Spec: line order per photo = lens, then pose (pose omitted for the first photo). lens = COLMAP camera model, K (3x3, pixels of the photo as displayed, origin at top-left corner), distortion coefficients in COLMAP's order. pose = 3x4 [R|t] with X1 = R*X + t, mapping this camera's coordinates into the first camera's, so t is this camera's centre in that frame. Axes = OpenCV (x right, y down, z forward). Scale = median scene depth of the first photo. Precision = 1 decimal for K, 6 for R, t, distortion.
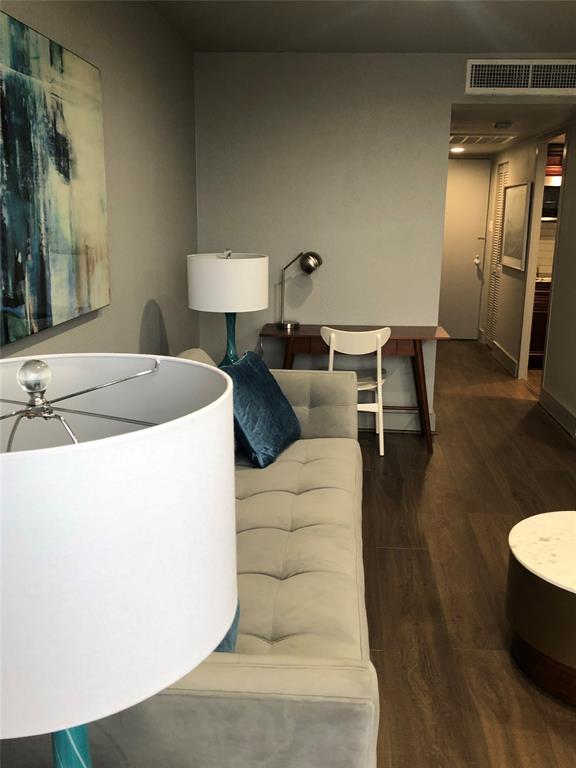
lens RADIAL K [[709.9, 0, 291.8], [0, 709.9, 378.8], [0, 0, 1]] dist [0.007860, -0.006610]
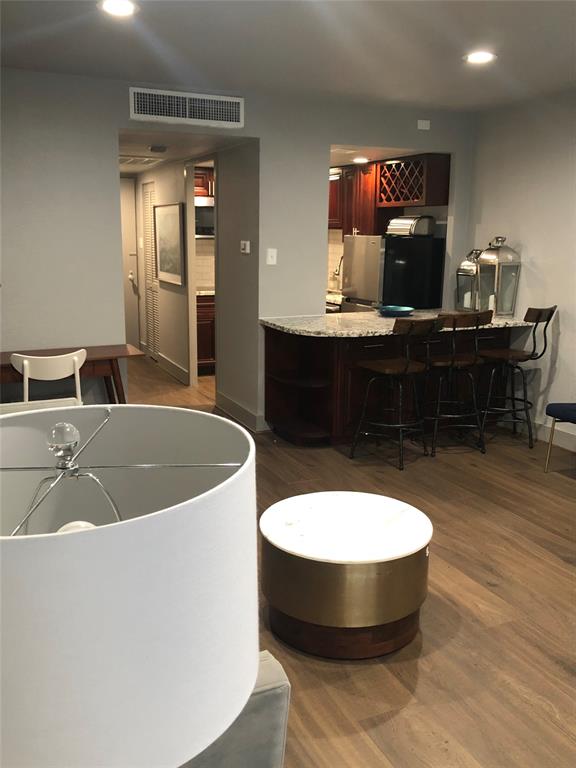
lens RADIAL K [[709.9, 0, 291.8], [0, 709.9, 378.8], [0, 0, 1]] dist [0.007860, -0.006610]
pose [[0.869158, -0.103670, 0.483546, -0.083367], [0.112171, 0.993623, 0.011404, -0.008674], [-0.481645, 0.044328, 0.875245, -0.004991]]
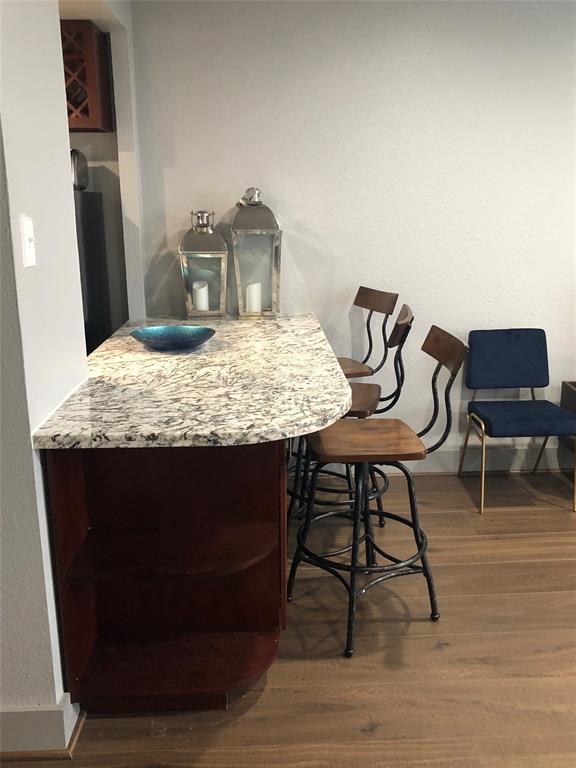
lens RADIAL K [[709.9, 0, 291.8], [0, 709.9, 378.8], [0, 0, 1]] dist [0.007860, -0.006610]
pose [[-0.134096, -0.243891, 0.960487, 0.059399], [0.236689, 0.933306, 0.270034, -0.180652], [-0.962287, 0.263547, -0.067426, 0.844574]]
